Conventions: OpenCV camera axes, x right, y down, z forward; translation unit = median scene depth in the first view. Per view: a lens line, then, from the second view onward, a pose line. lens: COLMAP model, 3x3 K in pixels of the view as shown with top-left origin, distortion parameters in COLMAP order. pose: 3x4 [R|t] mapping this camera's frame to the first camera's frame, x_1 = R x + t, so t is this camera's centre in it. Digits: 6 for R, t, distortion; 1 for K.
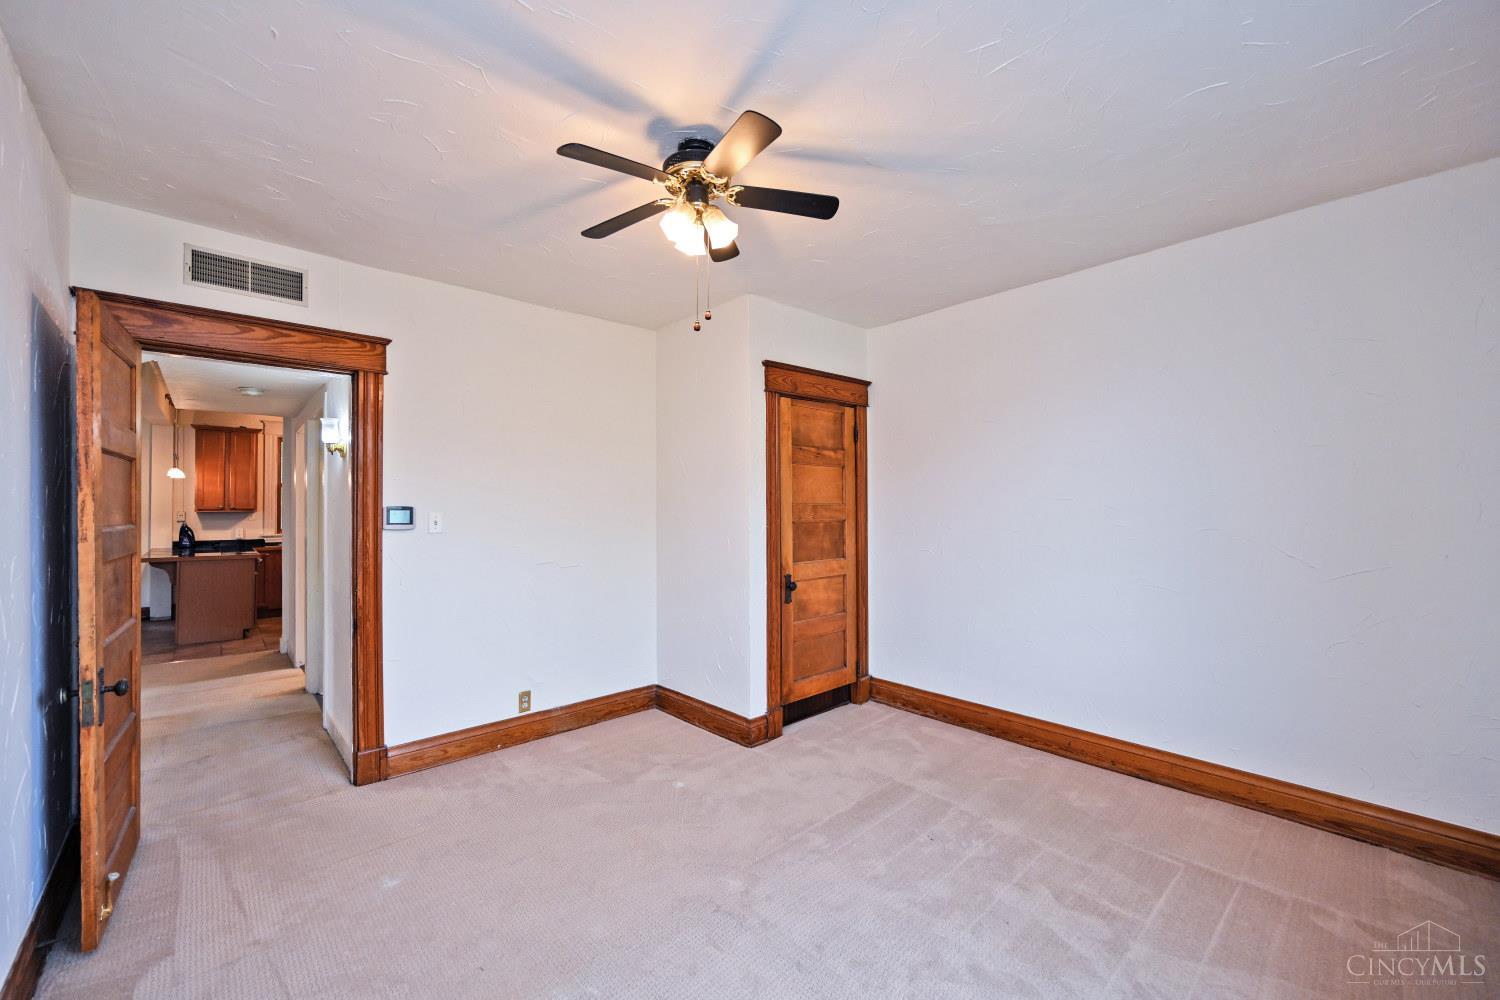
lens RADIAL K [[588.7, 0, 753.0], [0, 588.7, 501.7], [0, 0, 1]] dist [-0.000657, -0.000017]
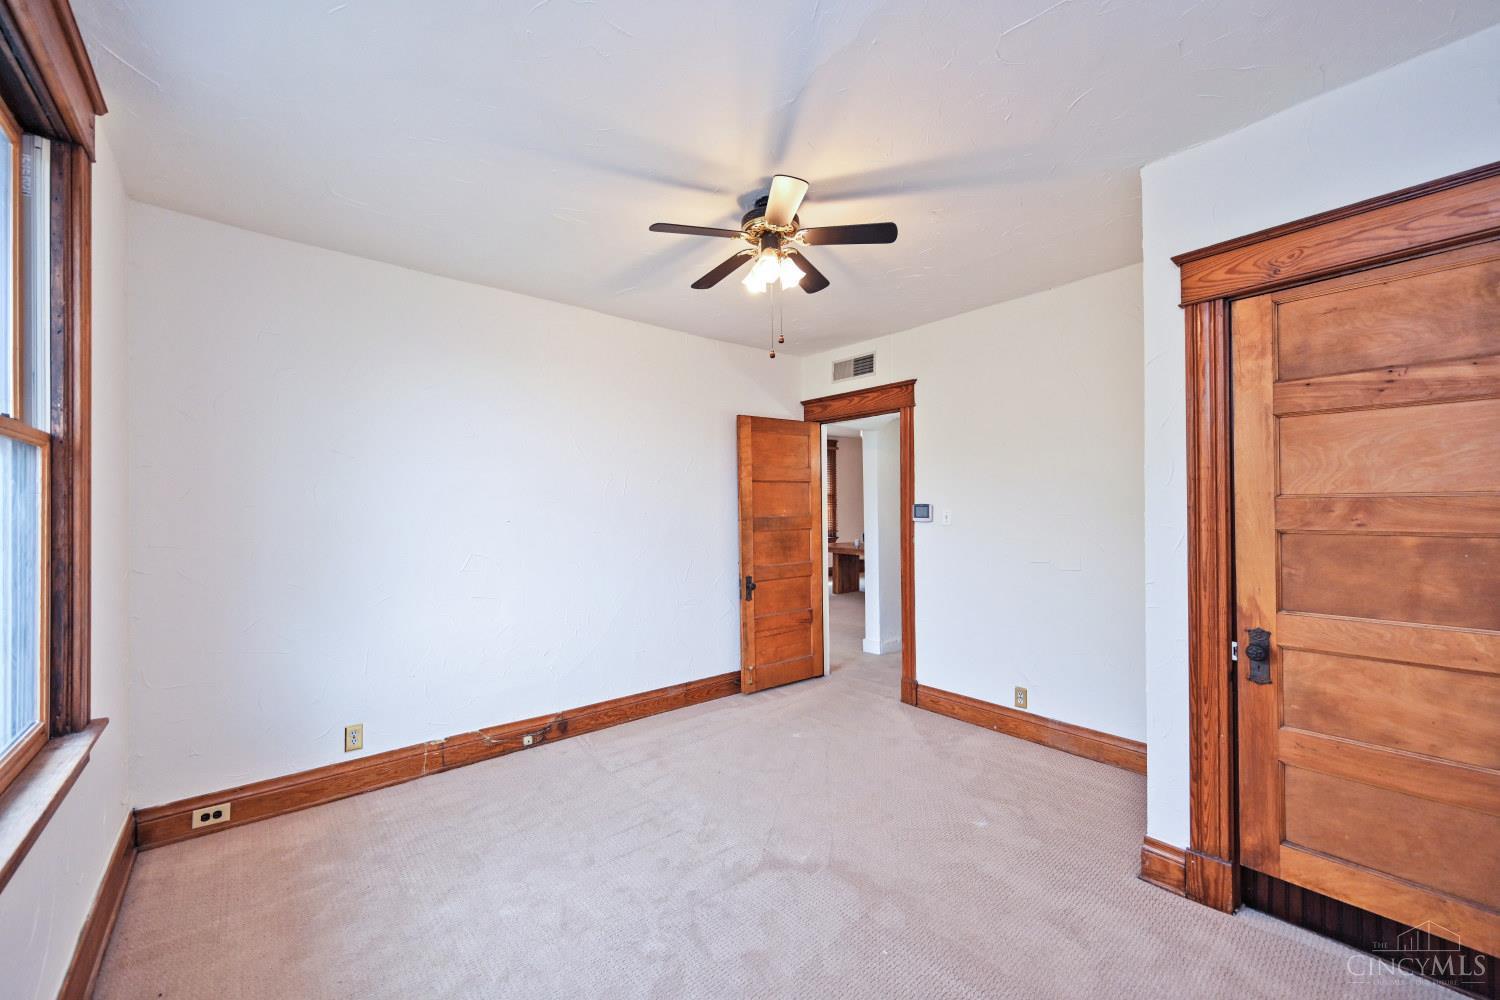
lens RADIAL K [[588.7, 0, 753.0], [0, 588.7, 501.7], [0, 0, 1]] dist [-0.000657, -0.000017]
pose [[-0.037238, -0.003236, -0.999301, 0.683128], [0.027542, 0.999612, -0.004263, -0.002746], [0.998927, -0.027681, -0.037135, 0.637809]]
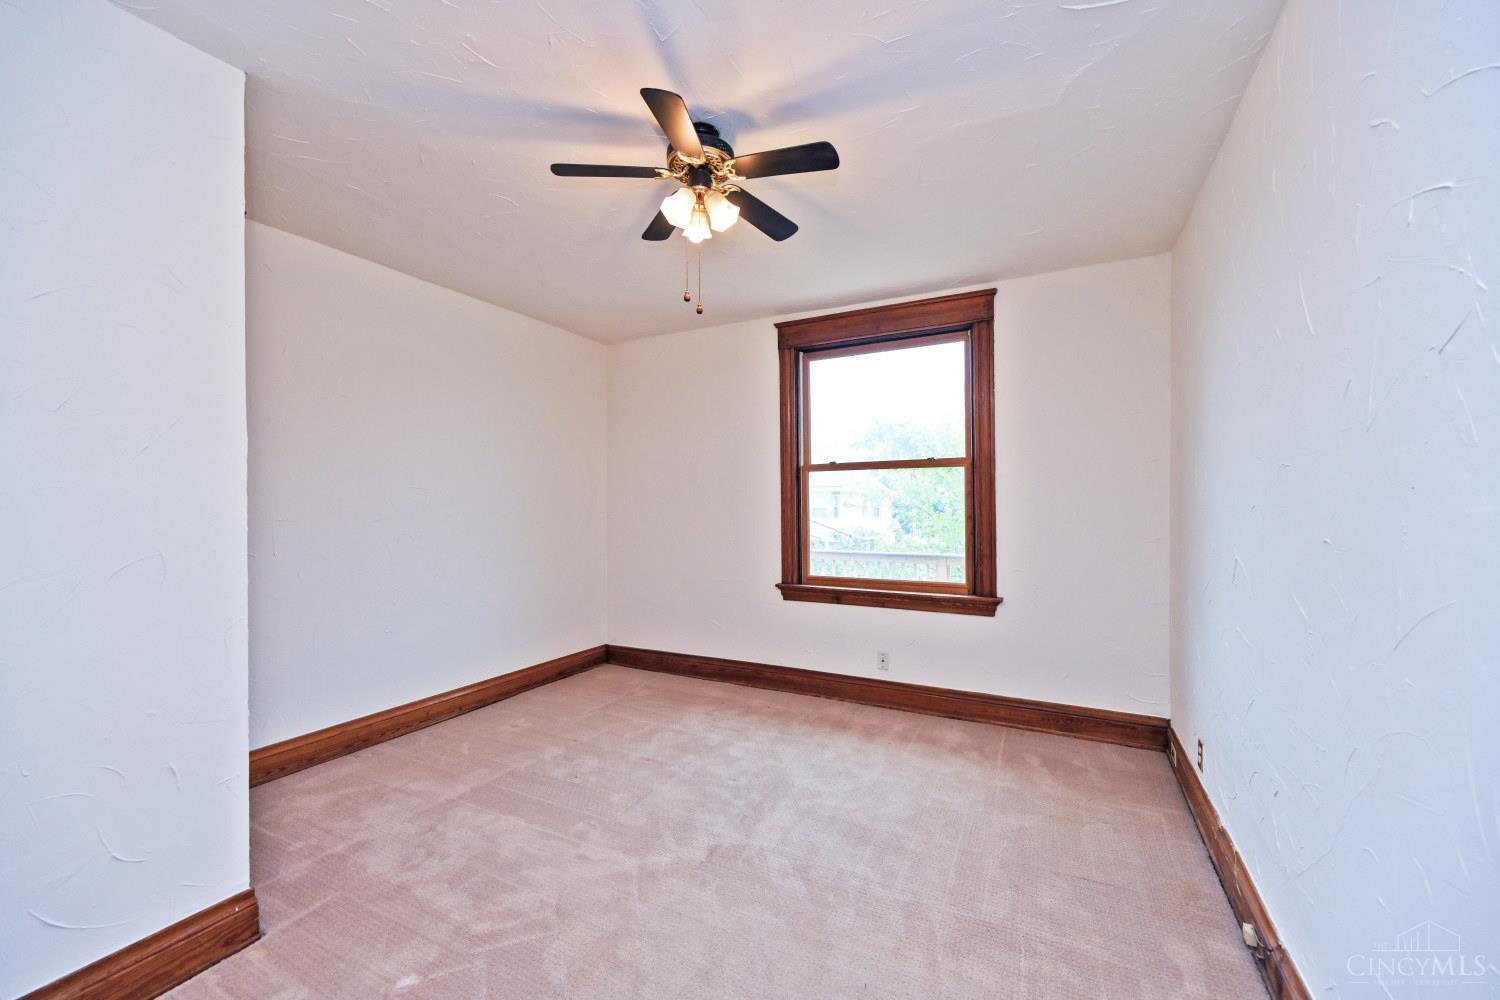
lens RADIAL K [[588.7, 0, 753.0], [0, 588.7, 501.7], [0, 0, 1]] dist [-0.000657, -0.000017]
pose [[-0.340032, 0.010357, 0.940357, -0.682913], [-0.007306, 0.999880, -0.013654, 0.030946], [-0.940385, -0.011513, -0.339916, 0.797768]]
